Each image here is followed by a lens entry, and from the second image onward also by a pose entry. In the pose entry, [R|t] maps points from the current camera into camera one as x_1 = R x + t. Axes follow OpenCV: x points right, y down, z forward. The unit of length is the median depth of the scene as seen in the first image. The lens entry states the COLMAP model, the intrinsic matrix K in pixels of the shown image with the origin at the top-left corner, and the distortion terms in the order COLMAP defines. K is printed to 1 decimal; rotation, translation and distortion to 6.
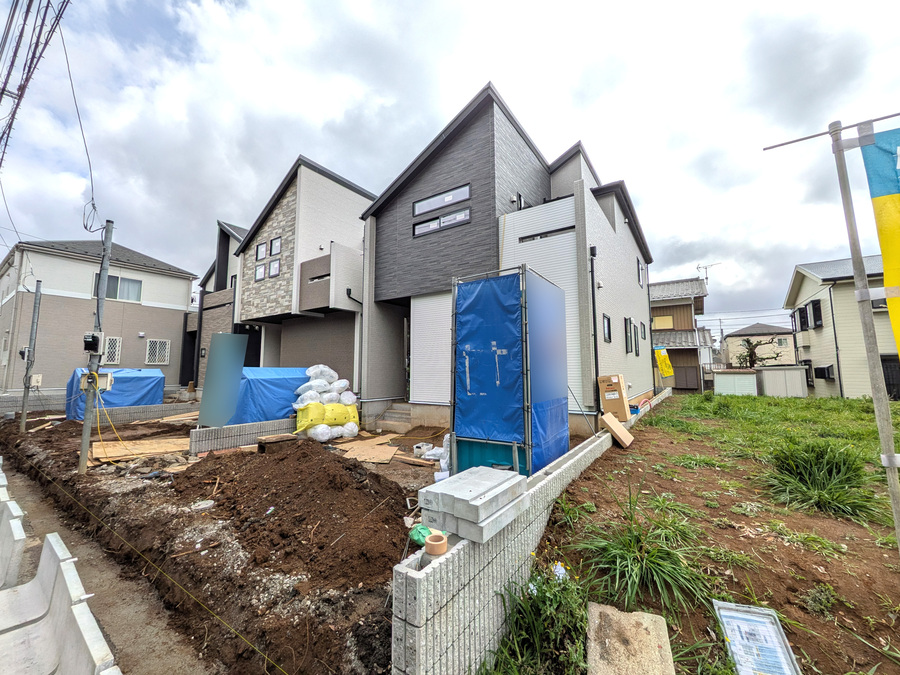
lens RADIAL K [[357.2, 0, 451.6], [0, 357.2, 333.9], [0, 0, 1]] dist [-0.001312, 0.000362]
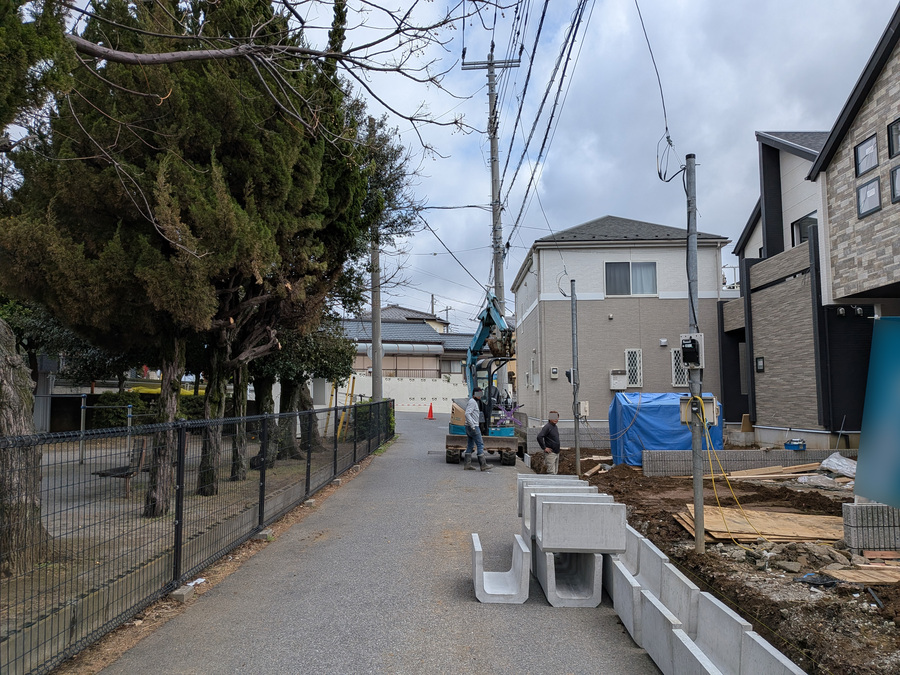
lens RADIAL K [[642.1, 0, 459.7], [0, 642.1, 351.3], [0, 0, 1]] dist [0.067018, -0.087650]
pose [[0.567279, -0.066673, -0.820822, -0.164751], [0.093705, 0.995470, -0.016099, 0.003654], [0.818177, -0.067782, 0.570957, -0.003322]]
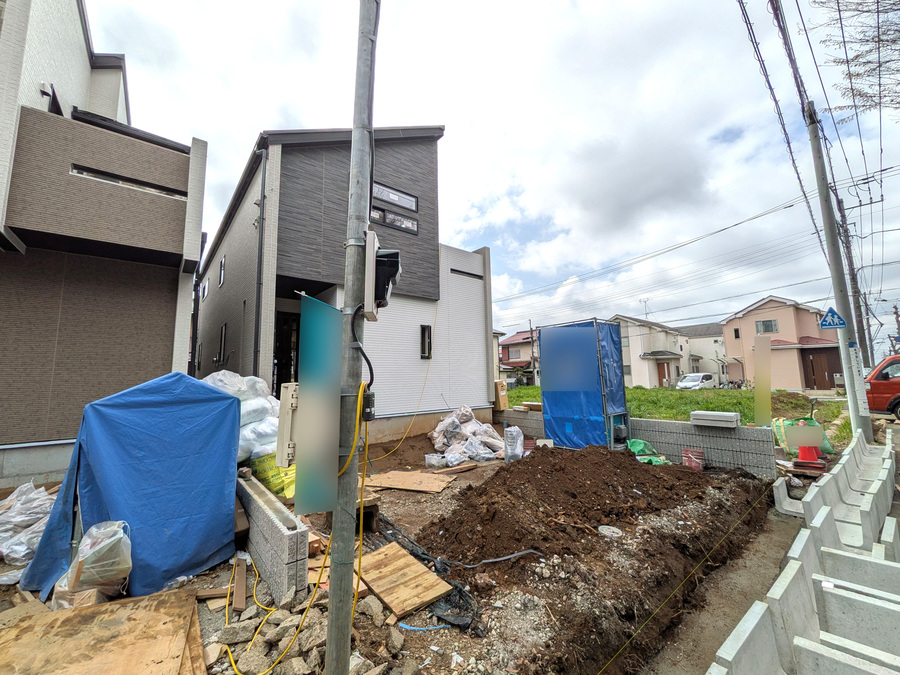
lens RADIAL K [[357.2, 0, 451.6], [0, 357.2, 333.9], [0, 0, 1]] dist [-0.001312, 0.000362]
pose [[0.275694, 0.115617, 0.954267, -0.724094], [-0.081155, 0.991995, -0.096742, 0.052945], [-0.957813, -0.050773, 0.282870, 0.495306]]
